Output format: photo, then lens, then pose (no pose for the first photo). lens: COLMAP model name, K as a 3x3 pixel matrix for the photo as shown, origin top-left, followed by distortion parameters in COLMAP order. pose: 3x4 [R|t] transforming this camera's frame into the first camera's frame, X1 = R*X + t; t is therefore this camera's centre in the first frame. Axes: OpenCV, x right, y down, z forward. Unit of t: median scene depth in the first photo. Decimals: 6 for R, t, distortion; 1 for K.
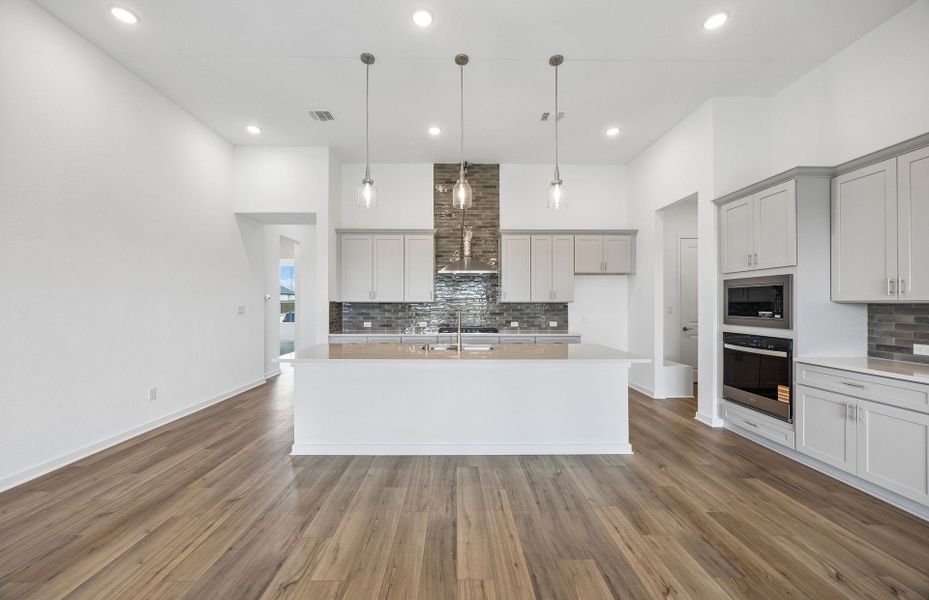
lens RADIAL K [[354.2, 0, 460.5], [0, 354.2, 306.0], [0, 0, 1]] dist [-0.000259, -0.000640]
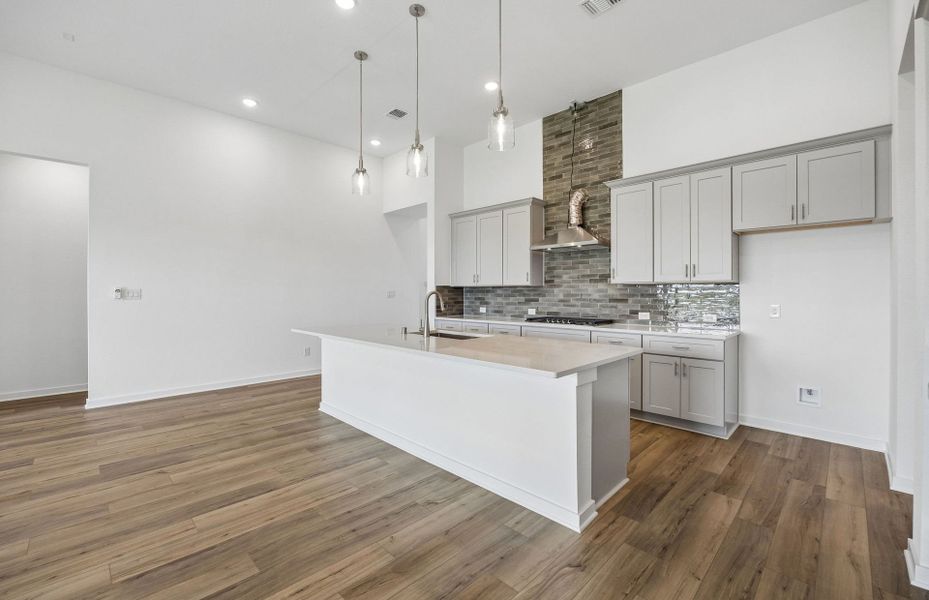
lens RADIAL K [[392.0, 0, 460.1], [0, 392.0, 297.5], [0, 0, 1]] dist [-0.012454, 0.000821]
pose [[0.696832, 0.007407, -0.717196, 0.683133], [-0.004705, 0.999972, 0.005756, 0.020145], [0.717219, -0.000637, 0.696847, 0.341073]]
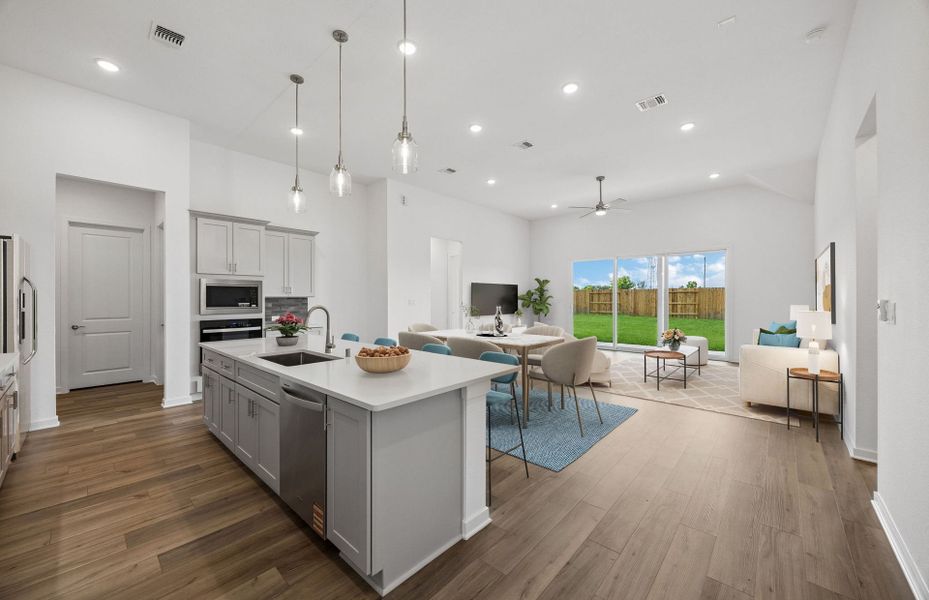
lens RADIAL K [[354.2, 0, 459.8], [0, 354.2, 298.1], [0, 0, 1]] dist [-0.000259, -0.000640]
pose [[-0.727742, -0.002240, 0.685848, -0.748841], [0.001707, 0.999986, 0.005077, -0.010499], [-0.685849, 0.004866, -0.727728, 1.271553]]
